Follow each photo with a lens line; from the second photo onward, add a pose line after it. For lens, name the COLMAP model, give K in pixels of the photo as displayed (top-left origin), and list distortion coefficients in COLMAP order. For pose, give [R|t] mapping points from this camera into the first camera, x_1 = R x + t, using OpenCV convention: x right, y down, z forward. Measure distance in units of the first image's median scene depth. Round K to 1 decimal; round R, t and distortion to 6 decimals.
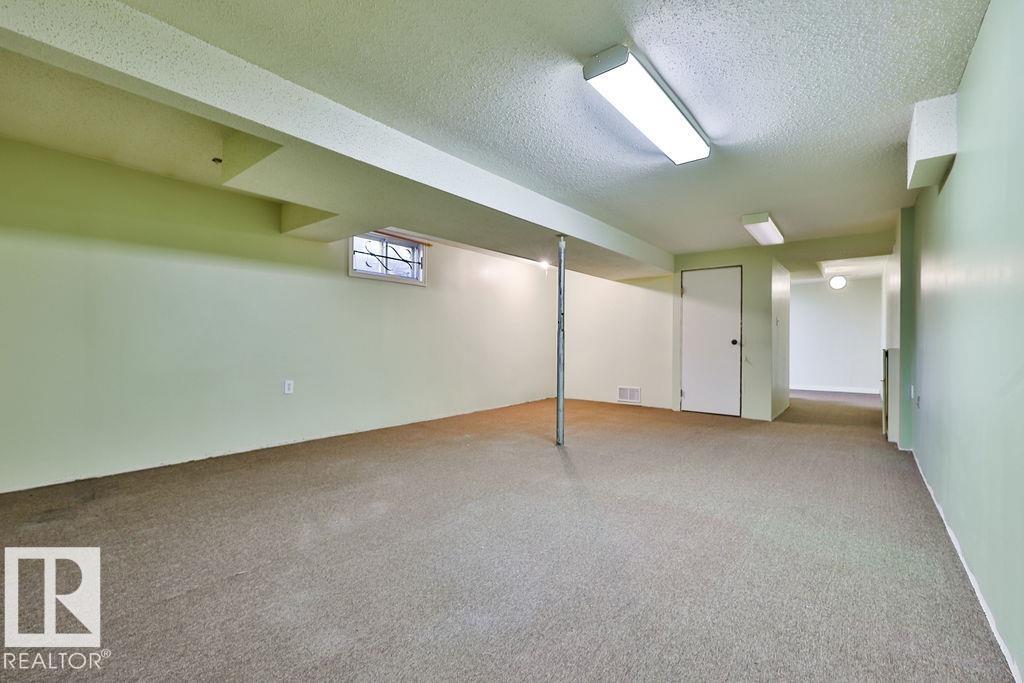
lens RADIAL K [[432.5, 0, 515.7], [0, 432.5, 339.3], [0, 0, 1]] dist [-0.003285, -0.000422]
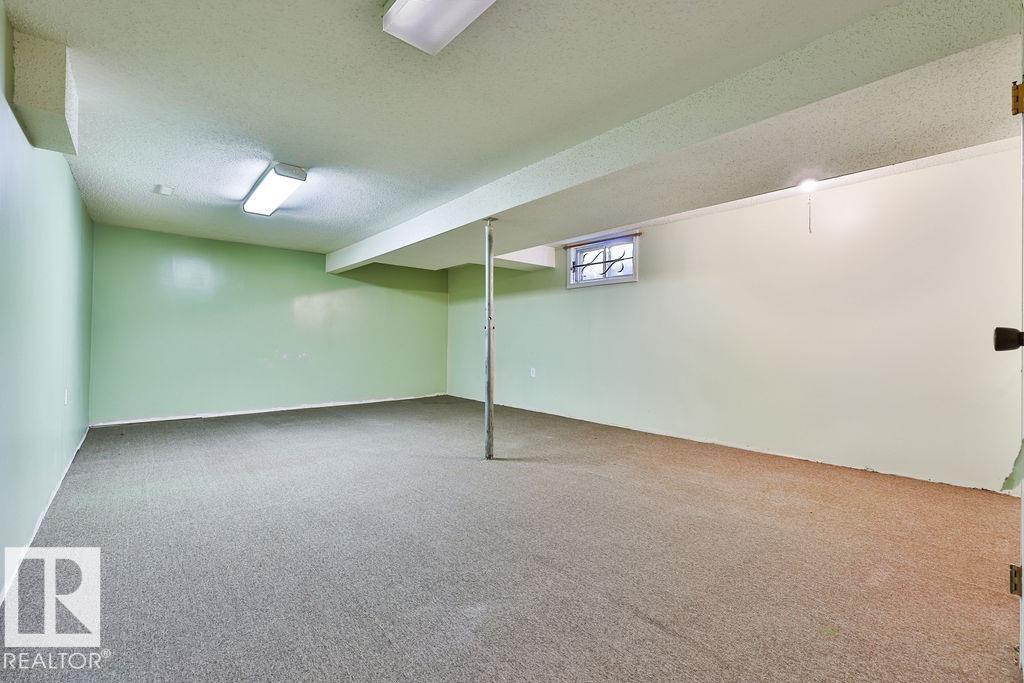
lens RADIAL K [[432.5, 0, 515.7], [0, 432.5, 339.3], [0, 0, 1]] dist [-0.003285, -0.000422]
pose [[-0.165394, -0.008718, -0.986189, 0.897369], [-0.001972, 0.999962, -0.008509, 0.008729], [0.986226, 0.000538, -0.165405, 1.119217]]
